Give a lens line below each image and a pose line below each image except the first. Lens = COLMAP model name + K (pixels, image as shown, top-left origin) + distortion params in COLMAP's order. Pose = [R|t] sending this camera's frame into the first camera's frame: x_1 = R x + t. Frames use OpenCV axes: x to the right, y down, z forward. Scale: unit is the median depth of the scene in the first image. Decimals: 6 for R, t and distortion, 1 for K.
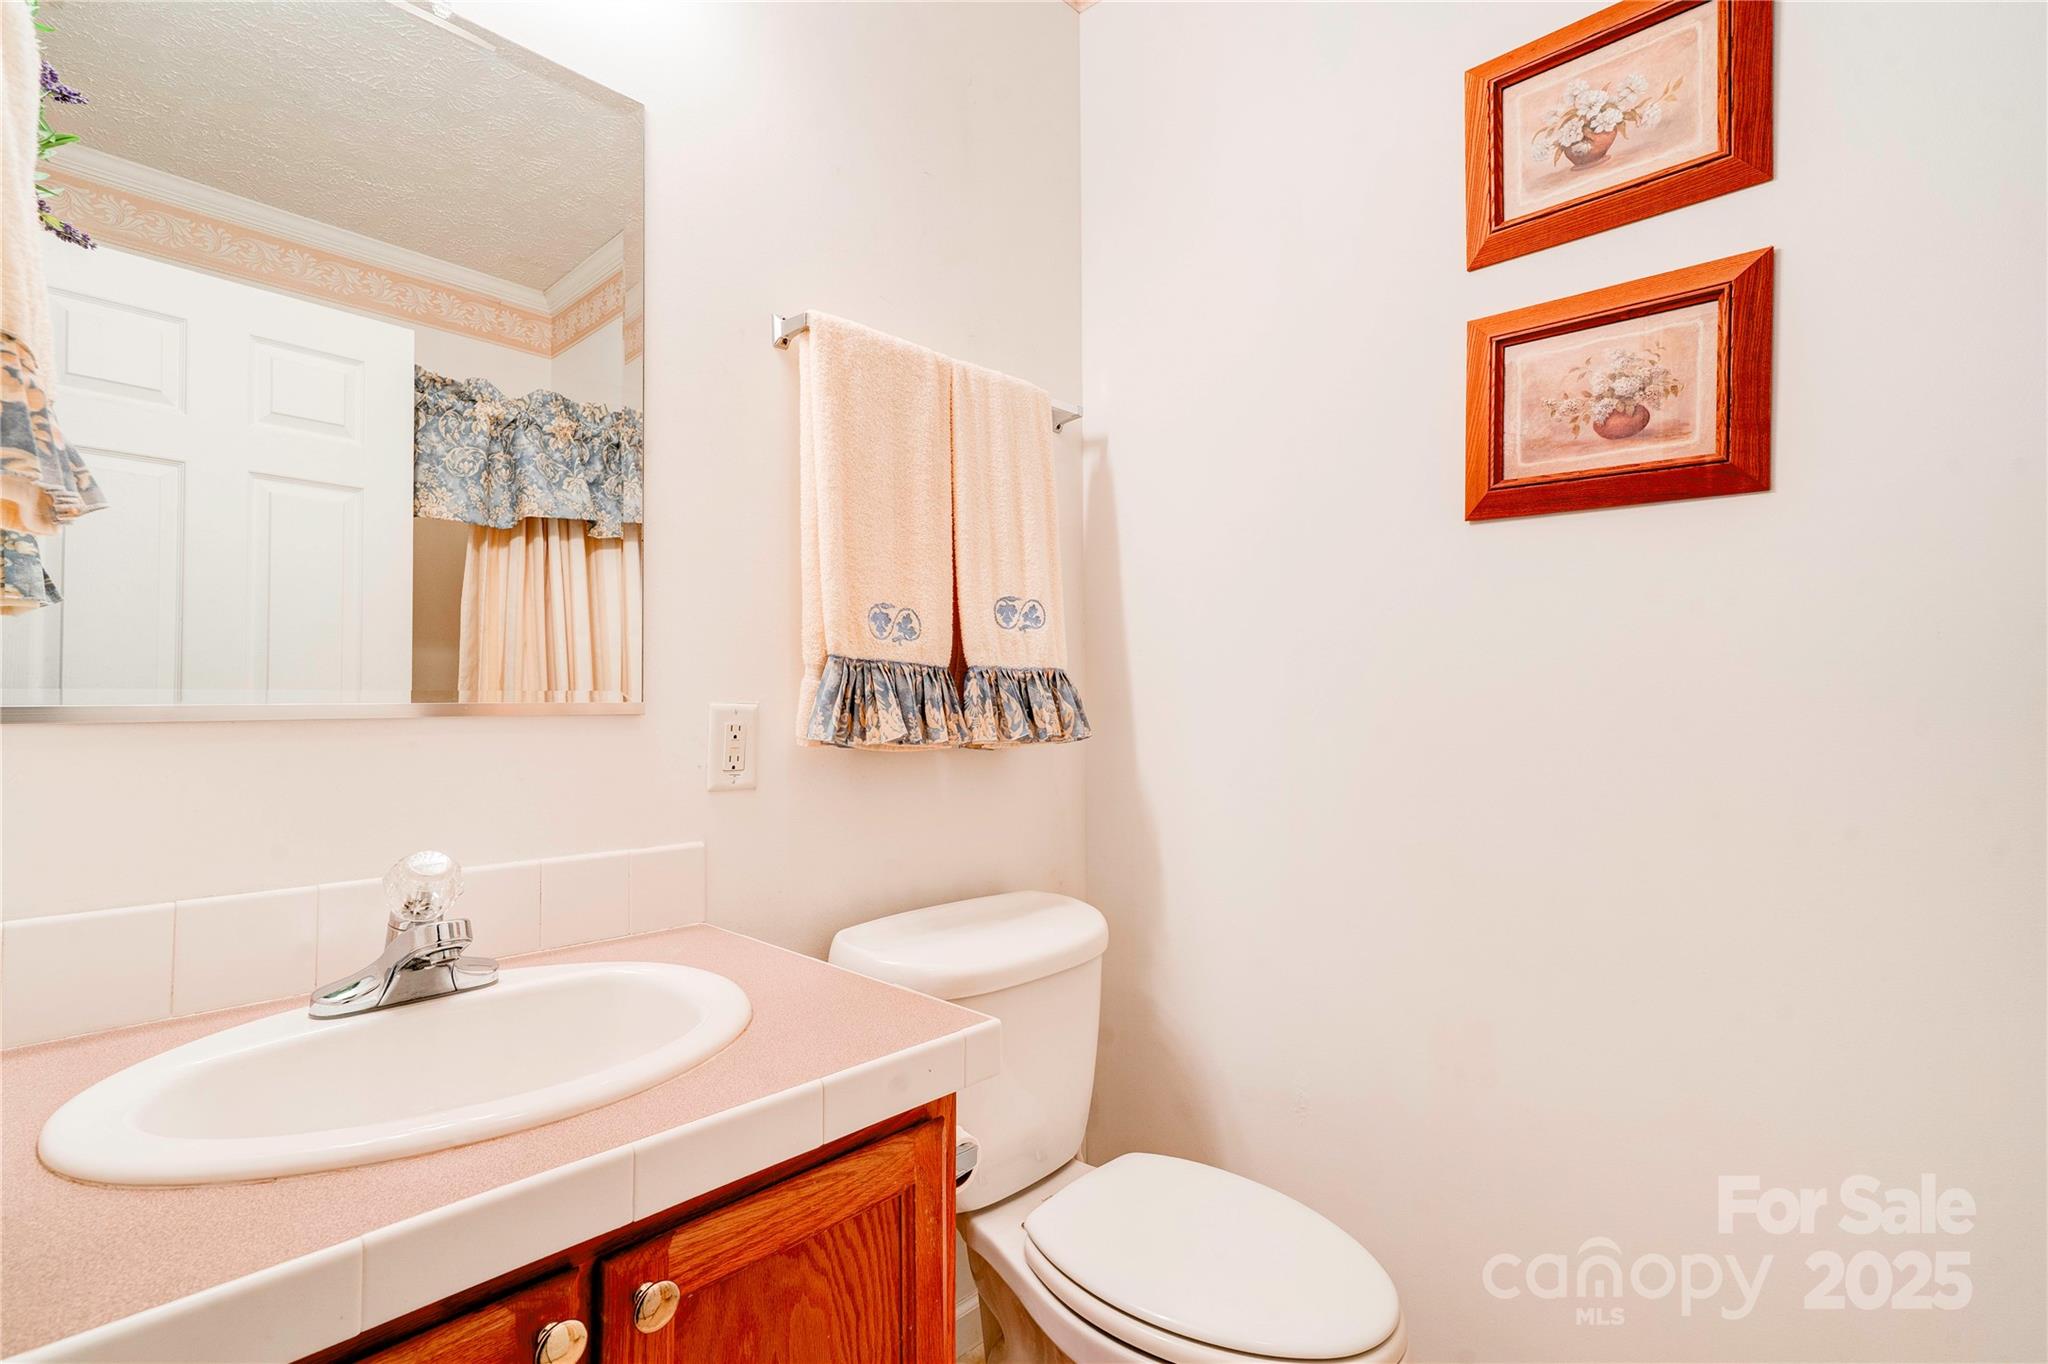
lens RADIAL K [[947.7, 0, 1021.5], [0, 947.7, 684.1], [0, 0, 1]] dist [0.009870, 0.005377]
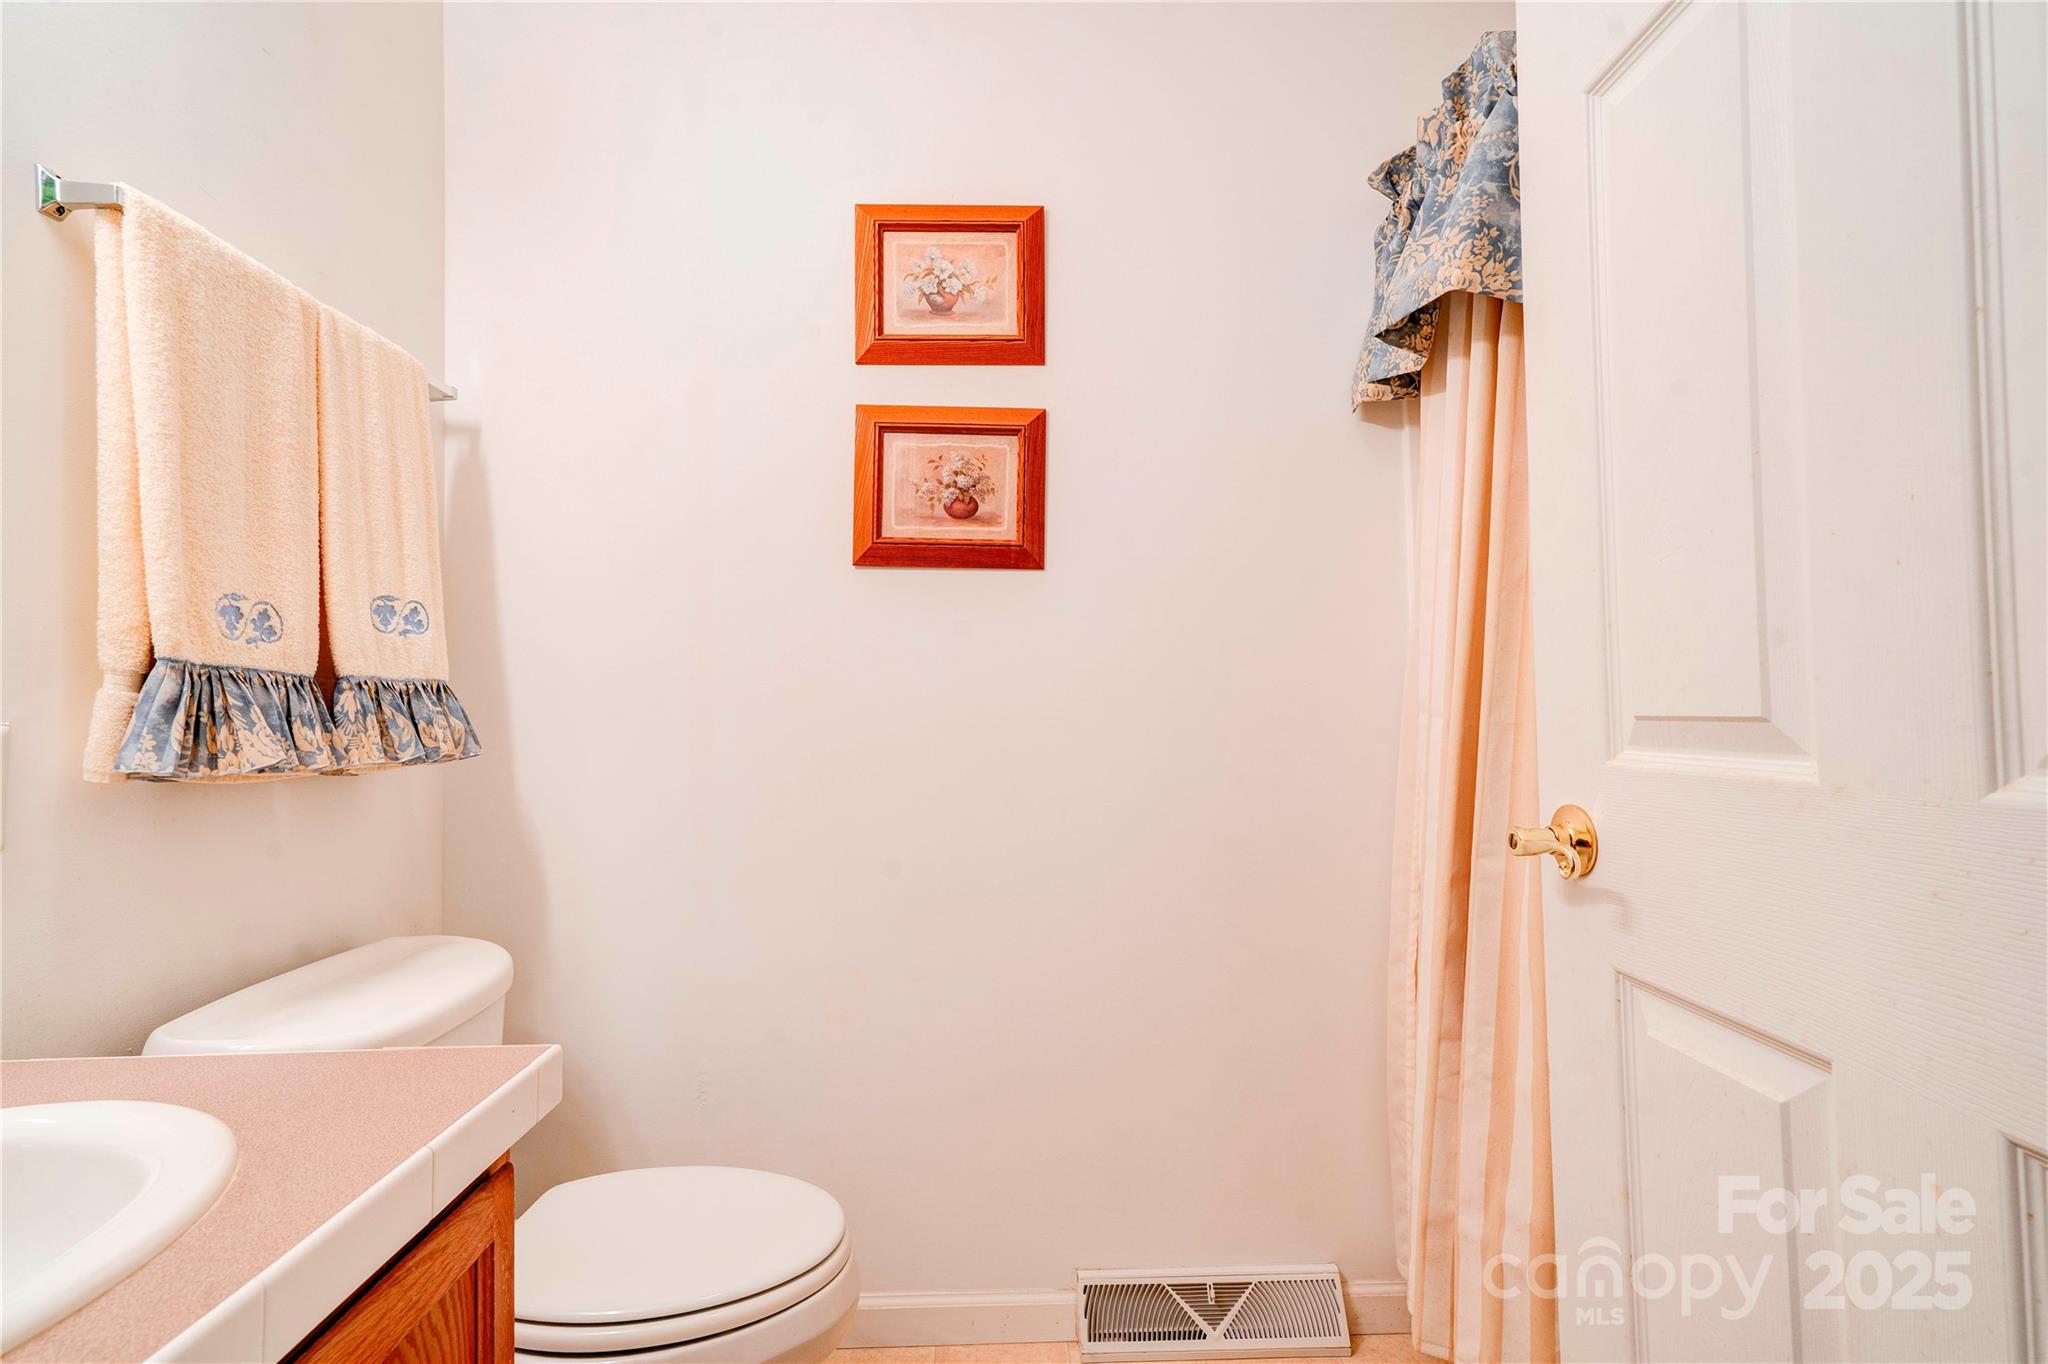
lens RADIAL K [[947.7, 0, 1008.2], [0, 947.7, 689.1], [0, 0, 1]] dist [0.009870, 0.005377]
pose [[0.700909, 0.008225, 0.713203, -0.270137], [-0.001447, 0.999948, -0.010111, 0.000528], [-0.713249, 0.006055, 0.700884, -0.003161]]
